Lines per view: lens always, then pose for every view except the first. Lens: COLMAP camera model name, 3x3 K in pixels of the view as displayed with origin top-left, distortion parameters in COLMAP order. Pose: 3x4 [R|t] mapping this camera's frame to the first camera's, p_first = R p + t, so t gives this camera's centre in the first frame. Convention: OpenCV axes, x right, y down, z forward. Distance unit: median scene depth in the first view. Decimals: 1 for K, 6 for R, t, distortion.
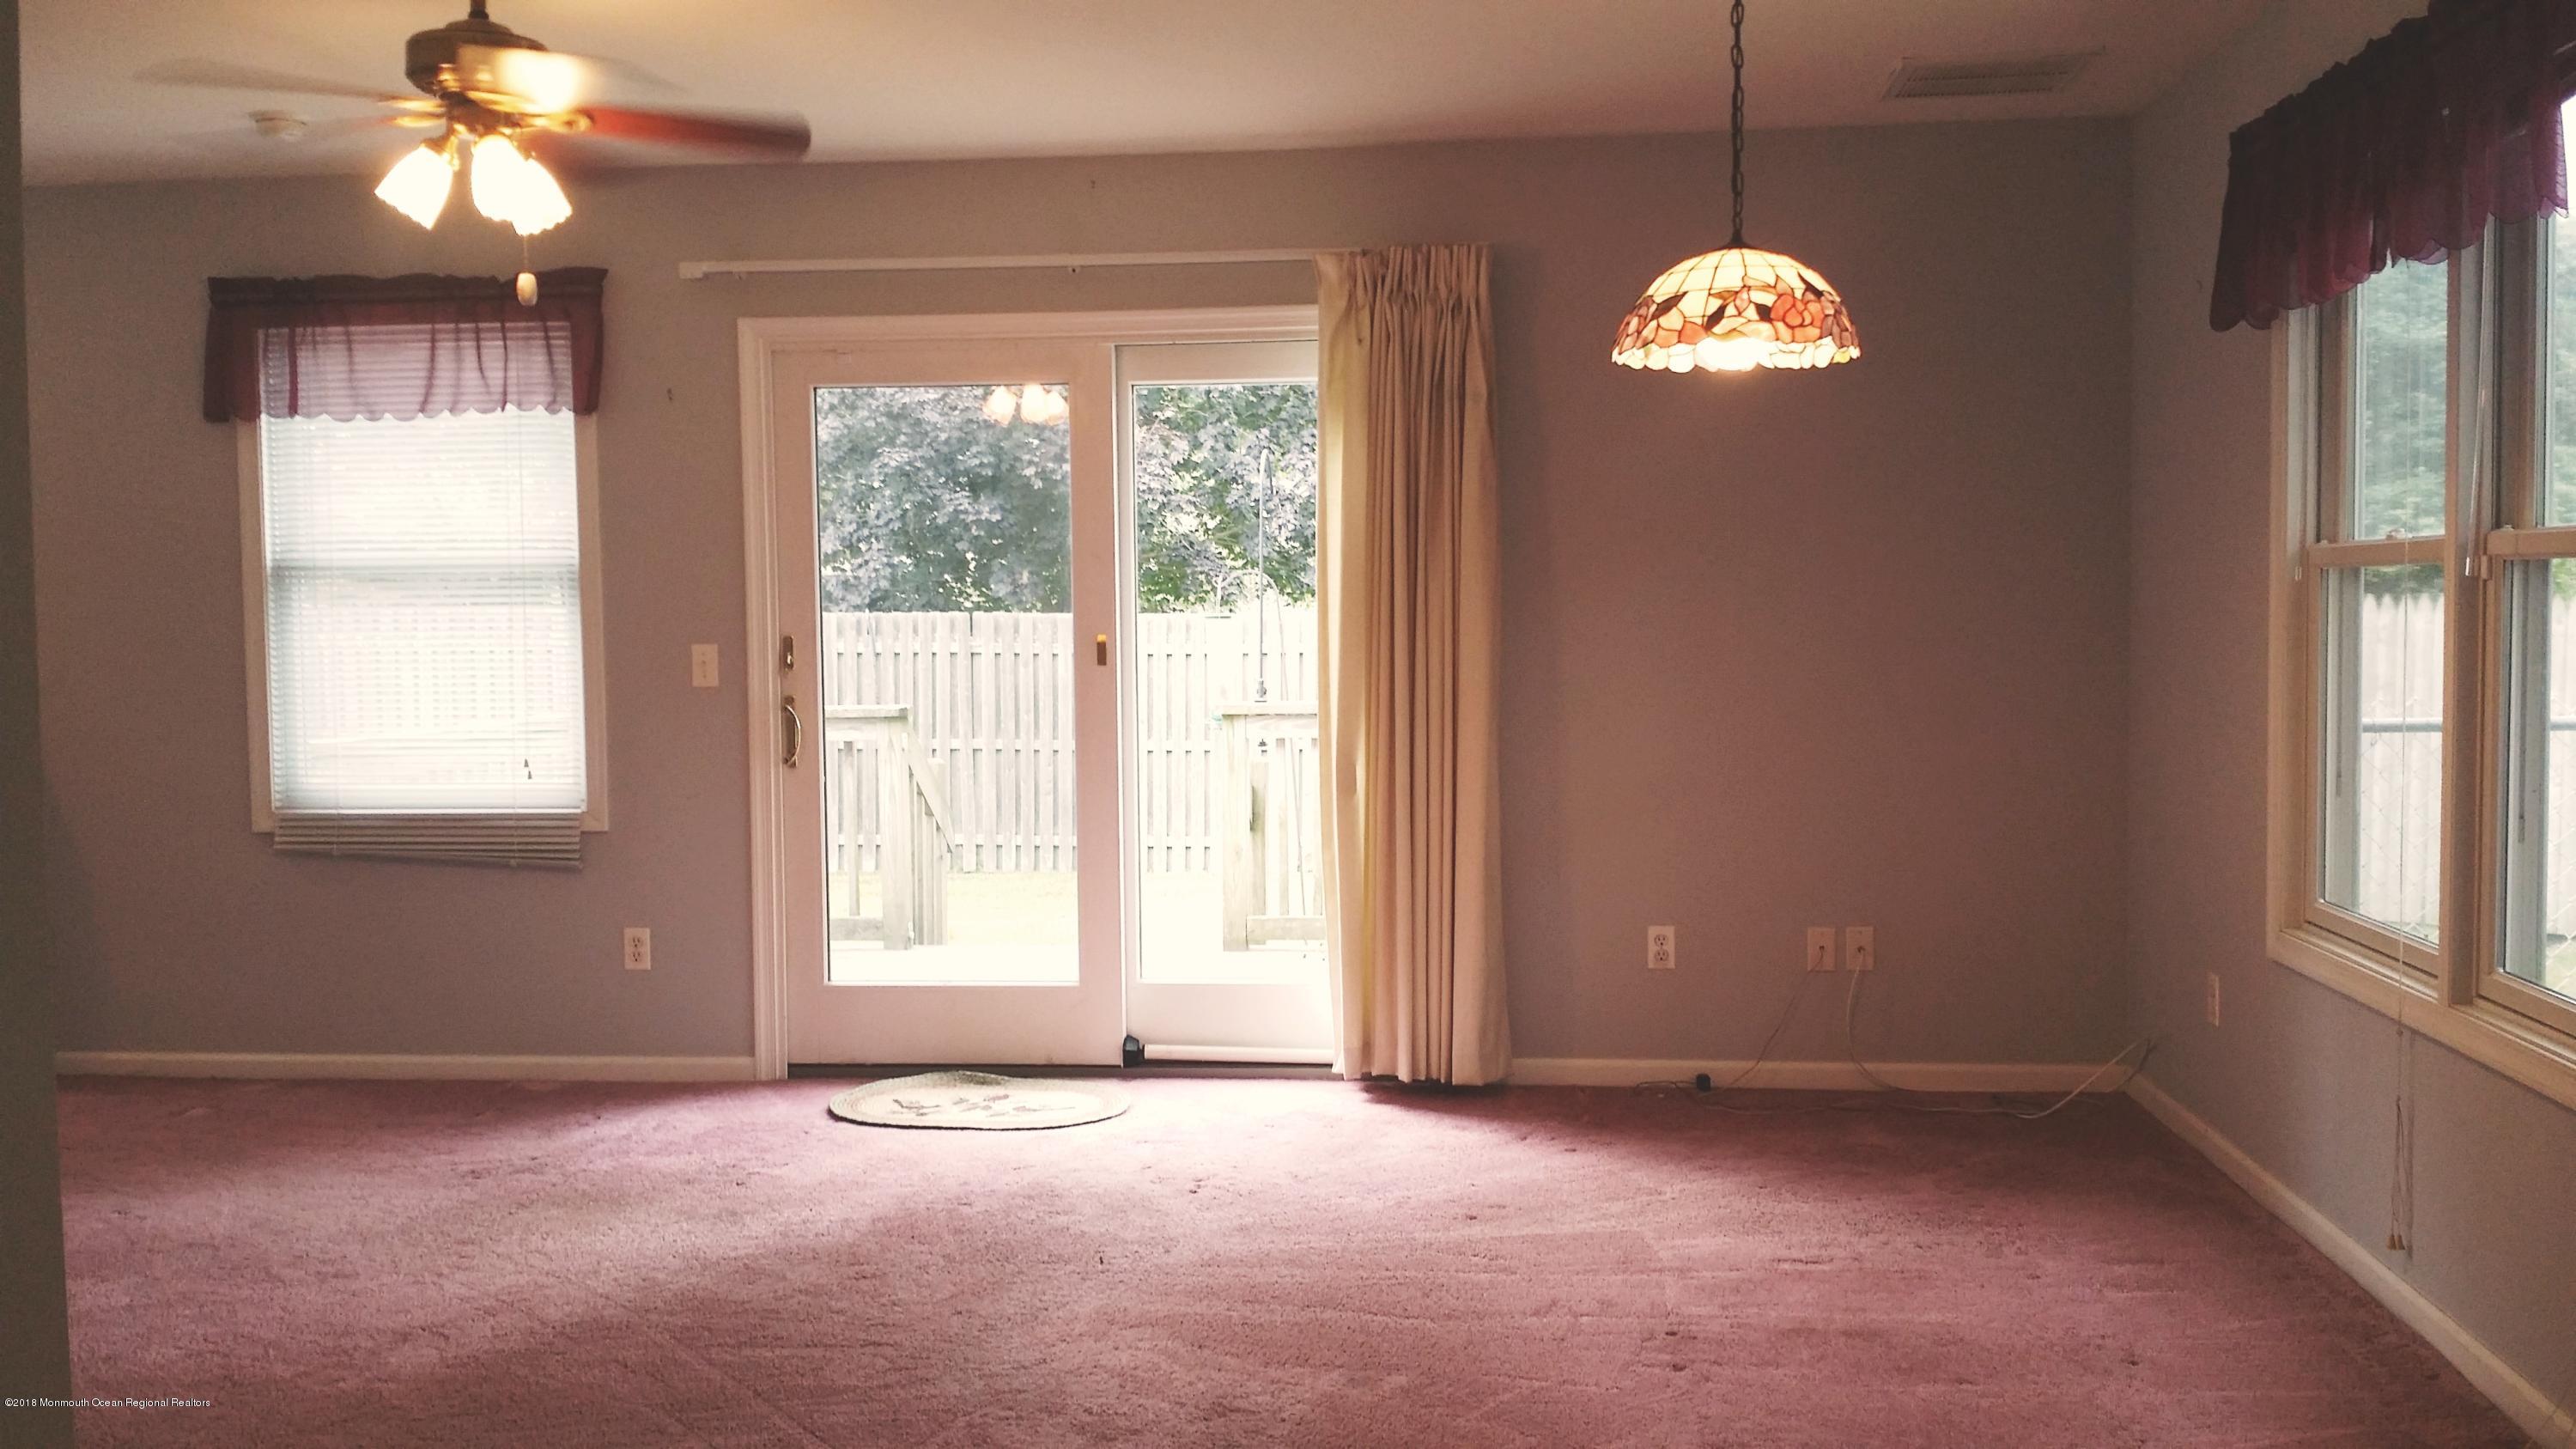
lens RADIAL K [[2378.2, 0, 1298.2], [0, 2378.2, 743.0], [0, 0, 1]] dist [0.144306, -0.334294]
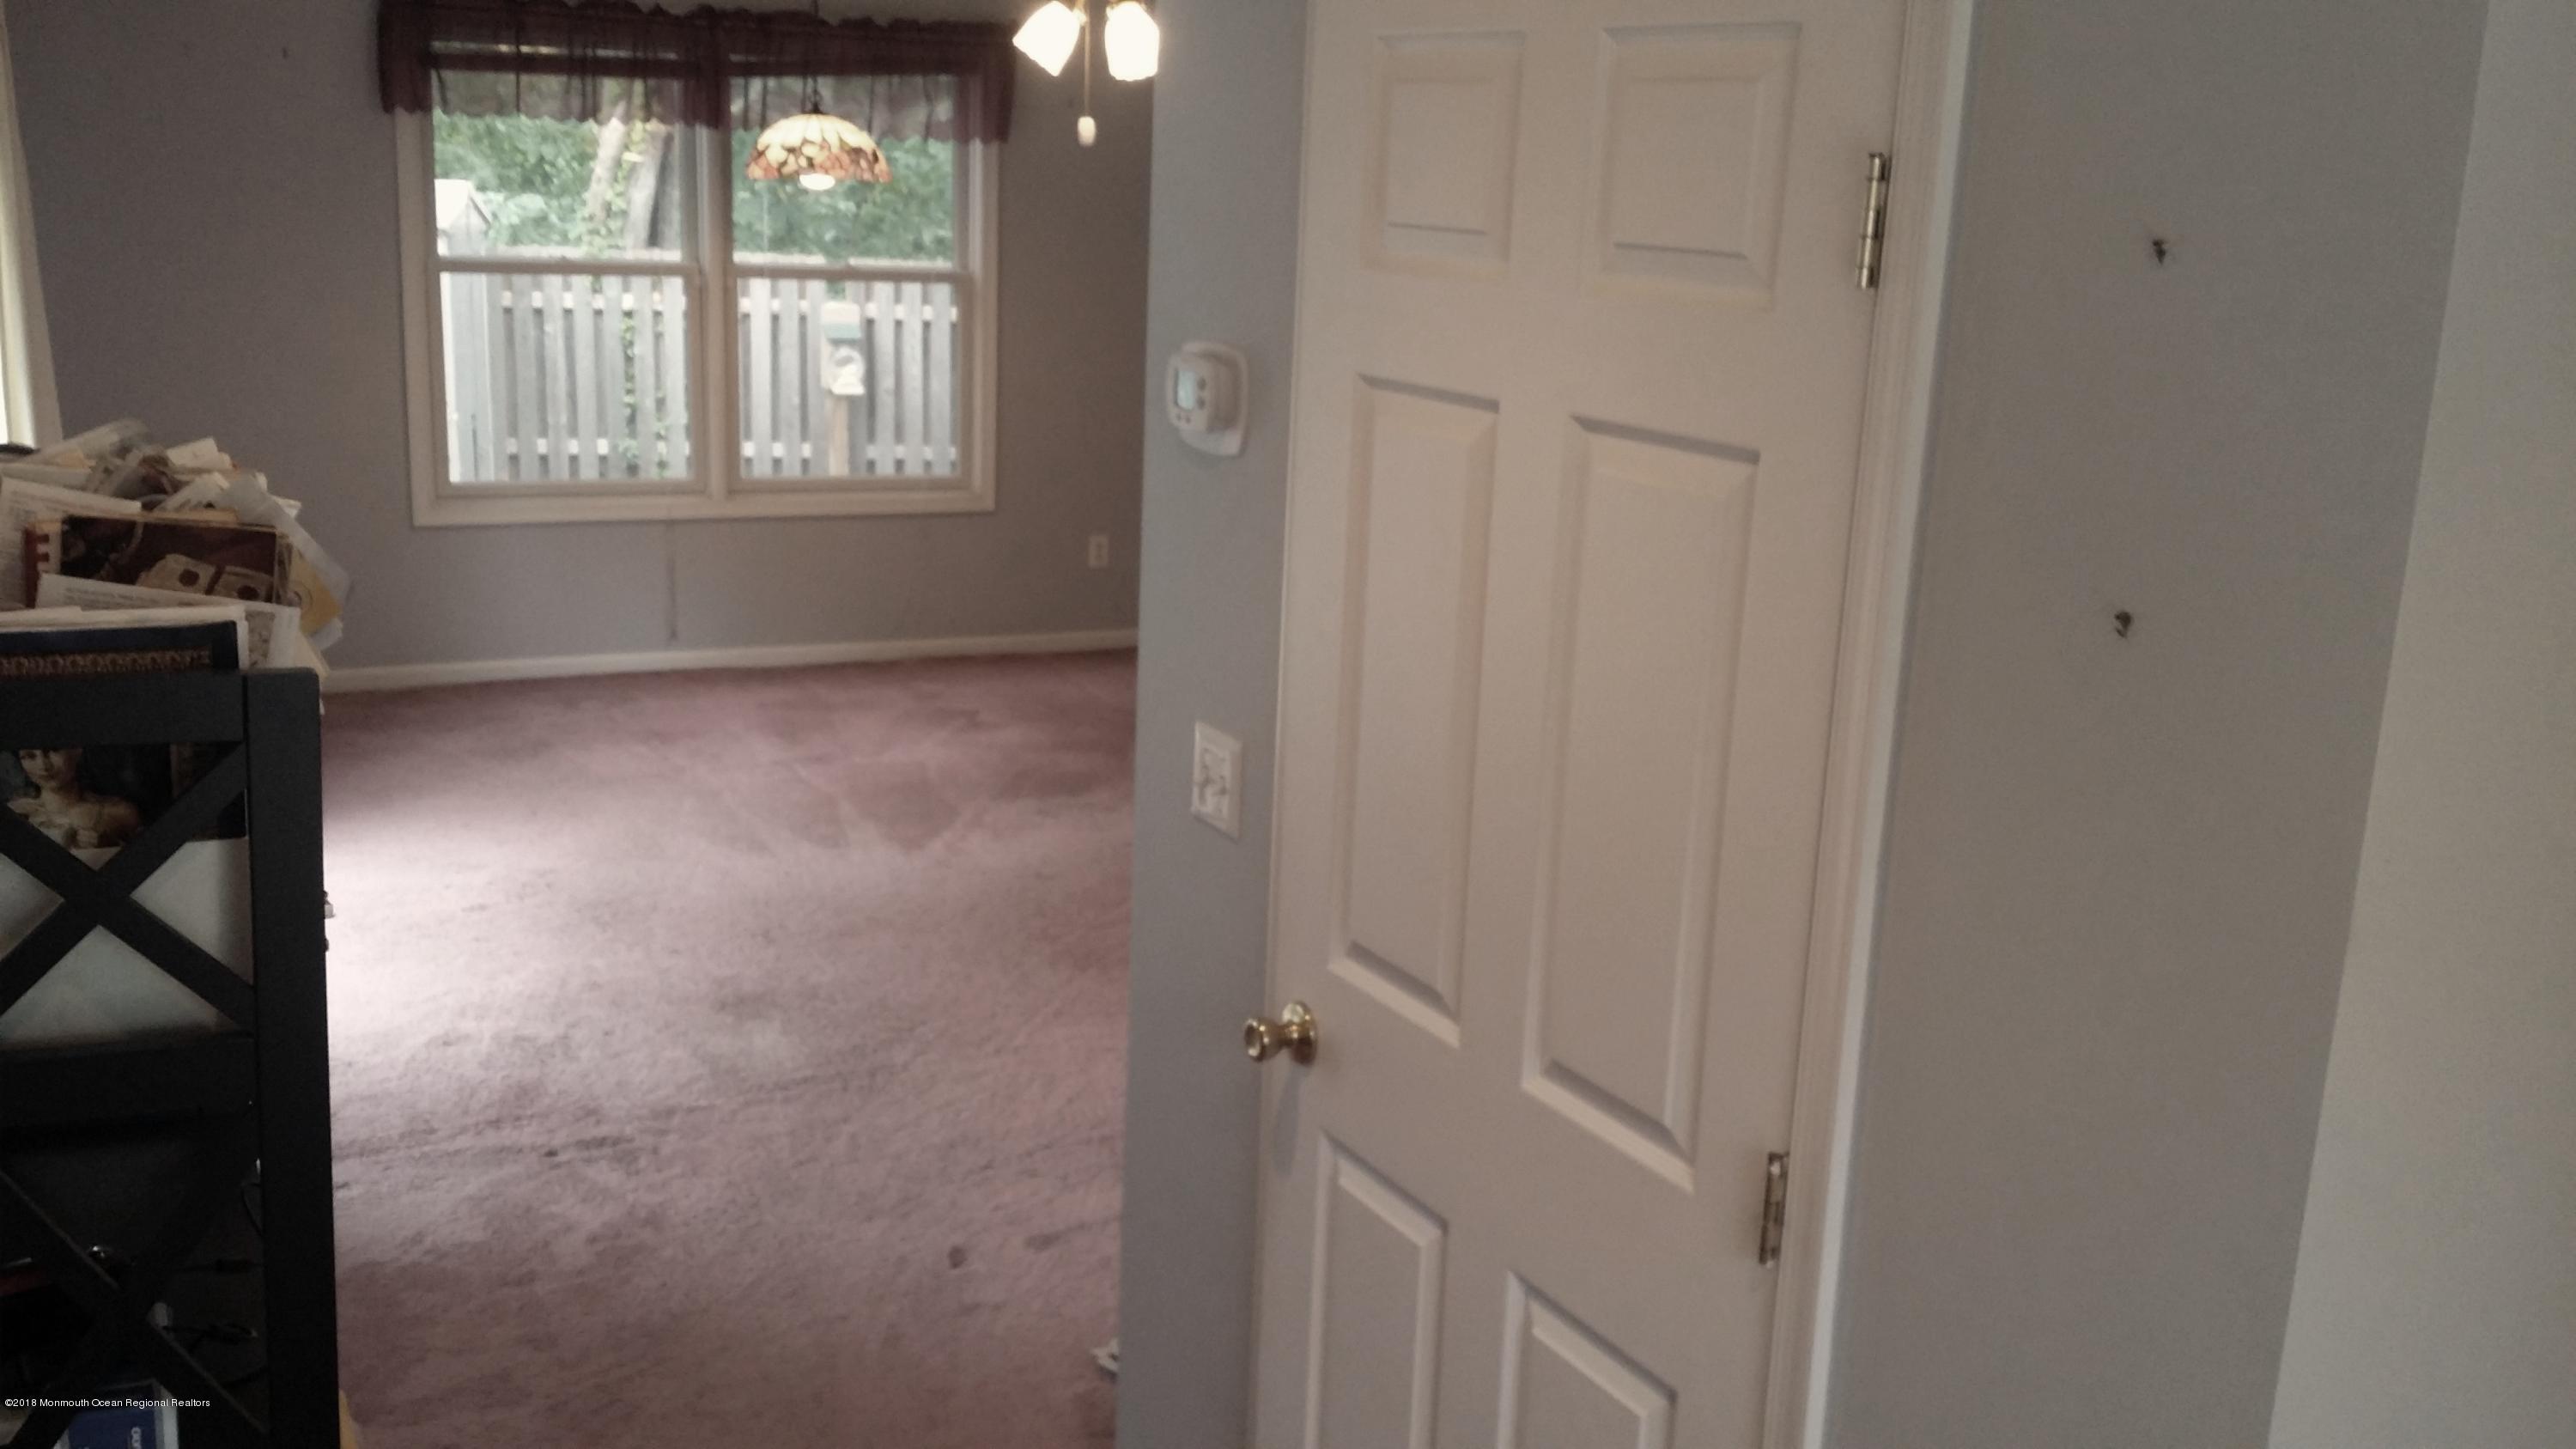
lens RADIAL K [[2393.5, 0, 1288.0], [0, 2393.5, 724.5], [0, 0, 1]] dist [0.168045, -0.424659]
pose [[-0.538757, -0.207118, 0.816605, -1.235649], [0.012363, 0.967260, 0.253486, -0.182008], [-0.842370, 0.146663, -0.518558, 1.393116]]
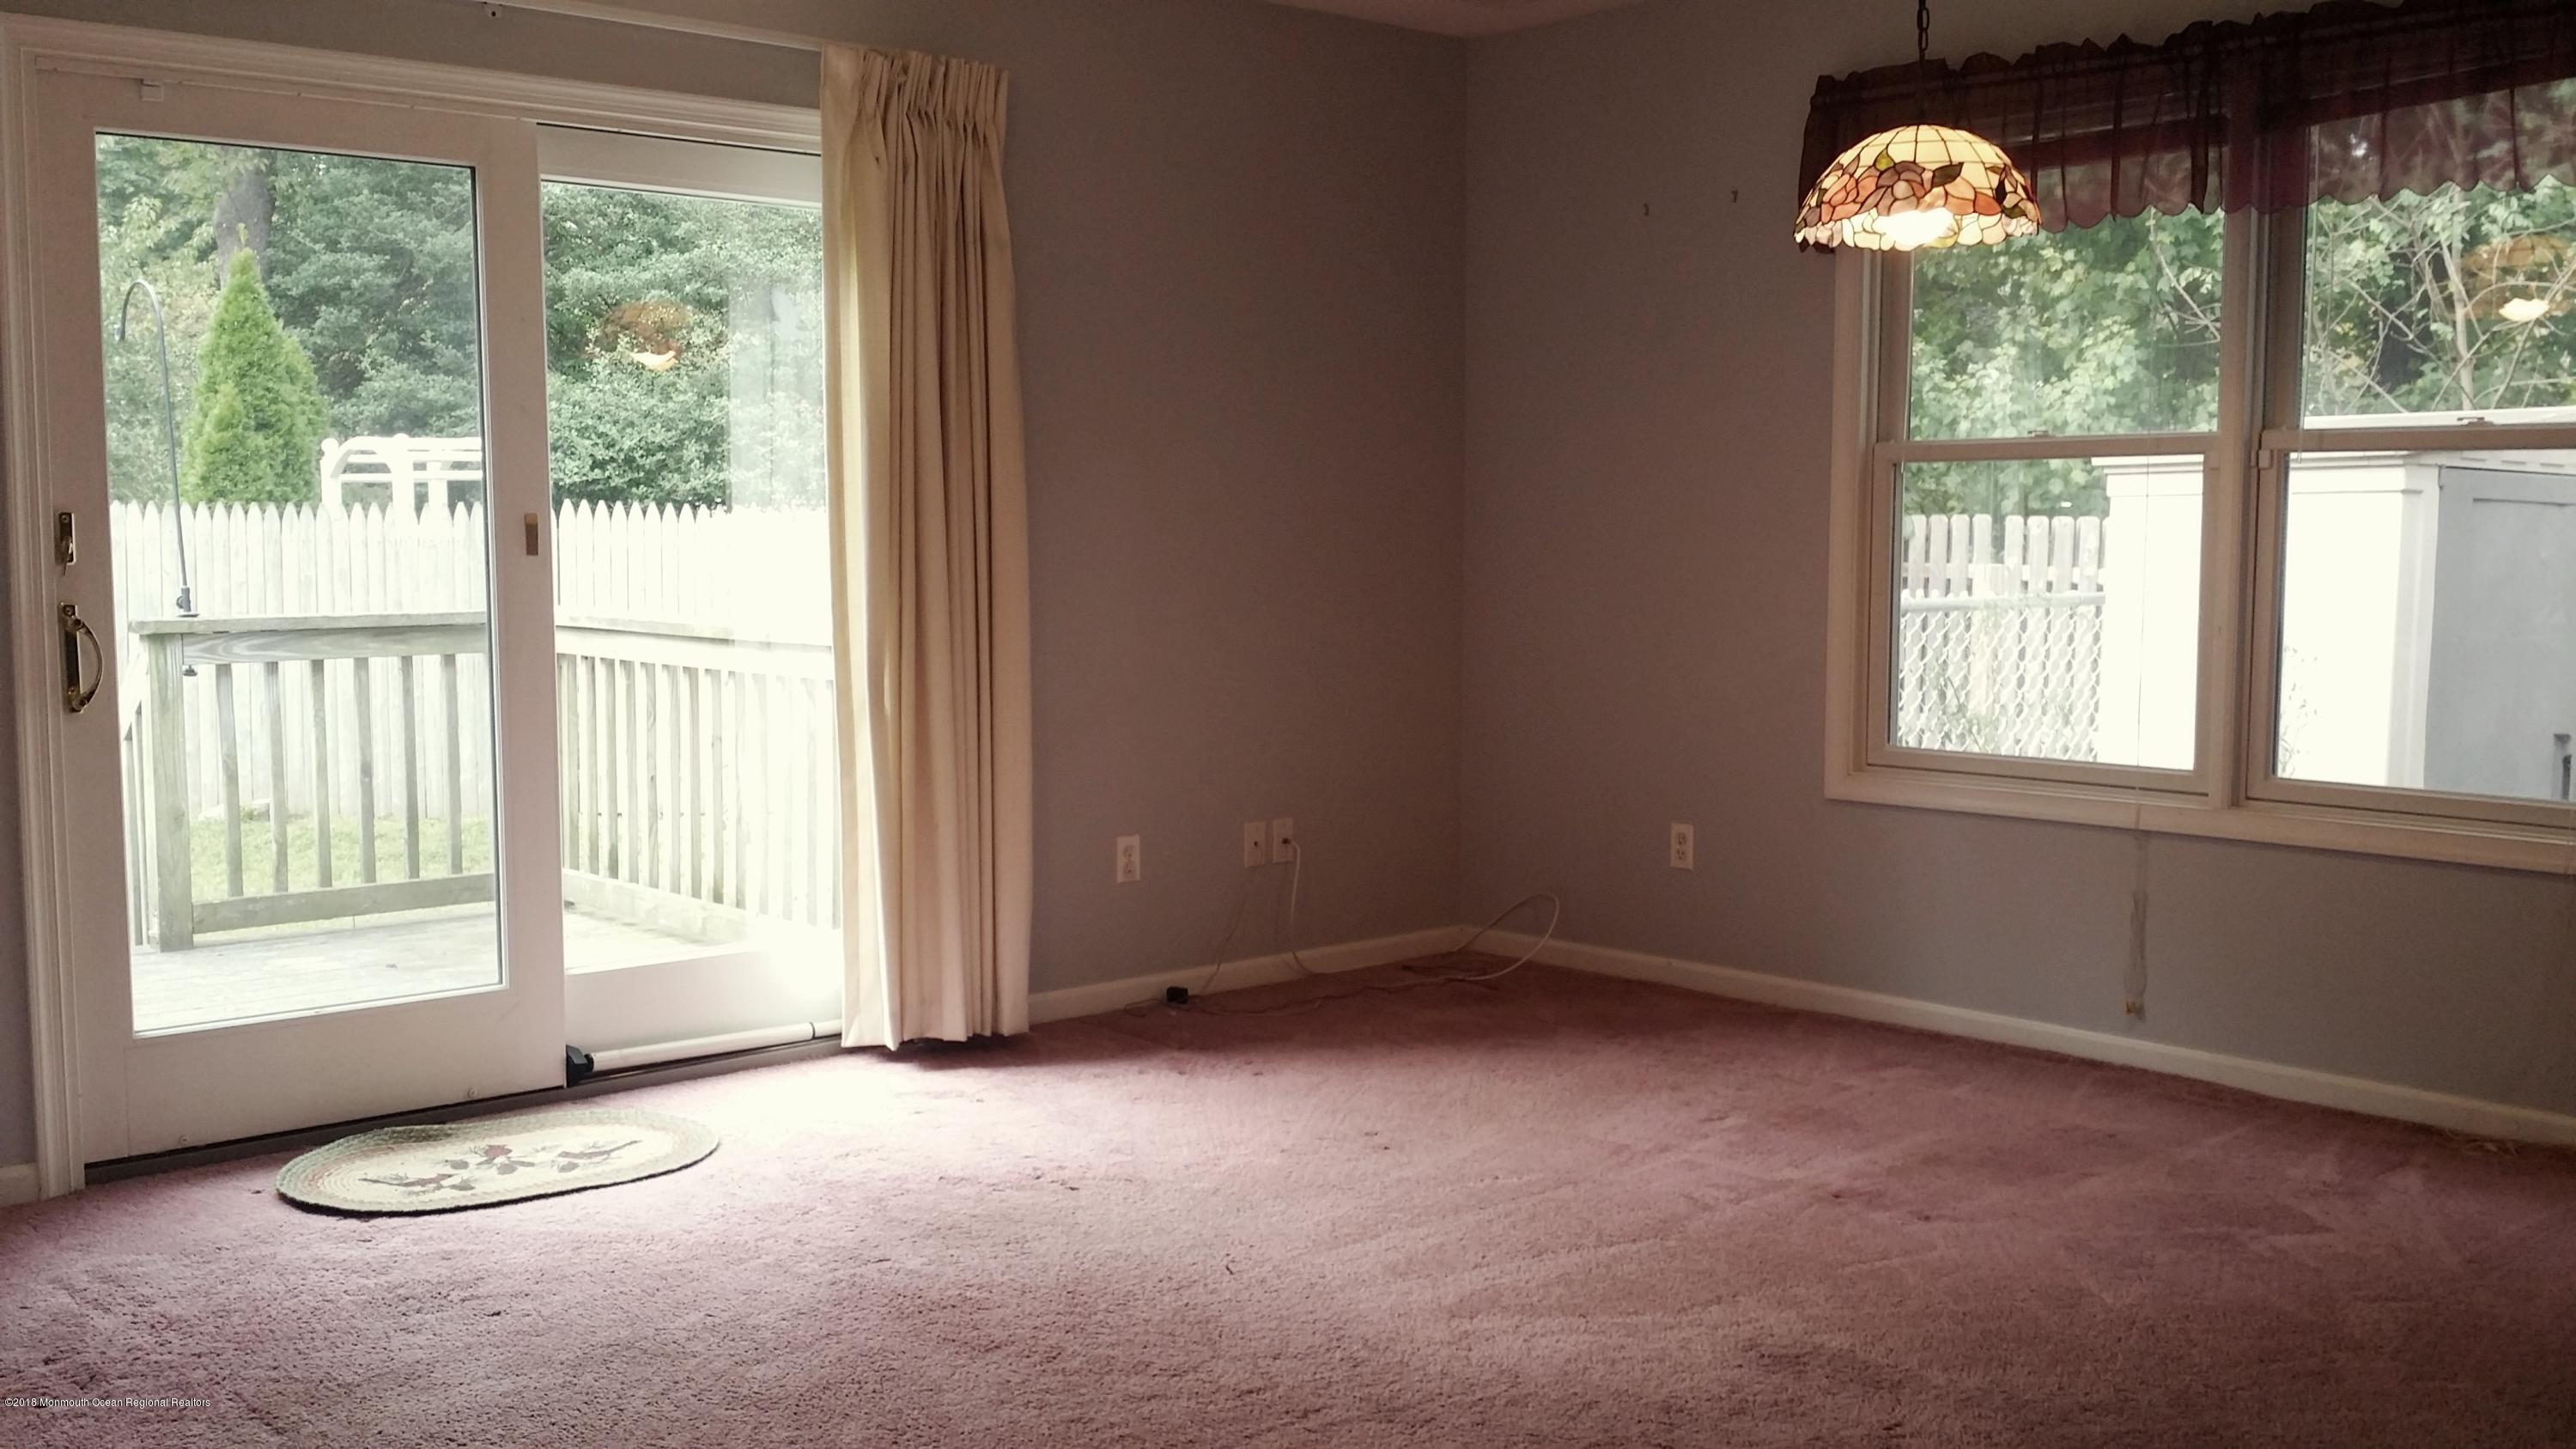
lens RADIAL K [[2378.2, 0, 1298.2], [0, 2378.2, 743.0], [0, 0, 1]] dist [0.144306, -0.334294]
pose [[0.674544, -0.058289, 0.735930, -0.638325], [0.036502, 0.998292, 0.045612, -0.000120], [-0.737332, -0.003904, 0.675519, 0.418645]]
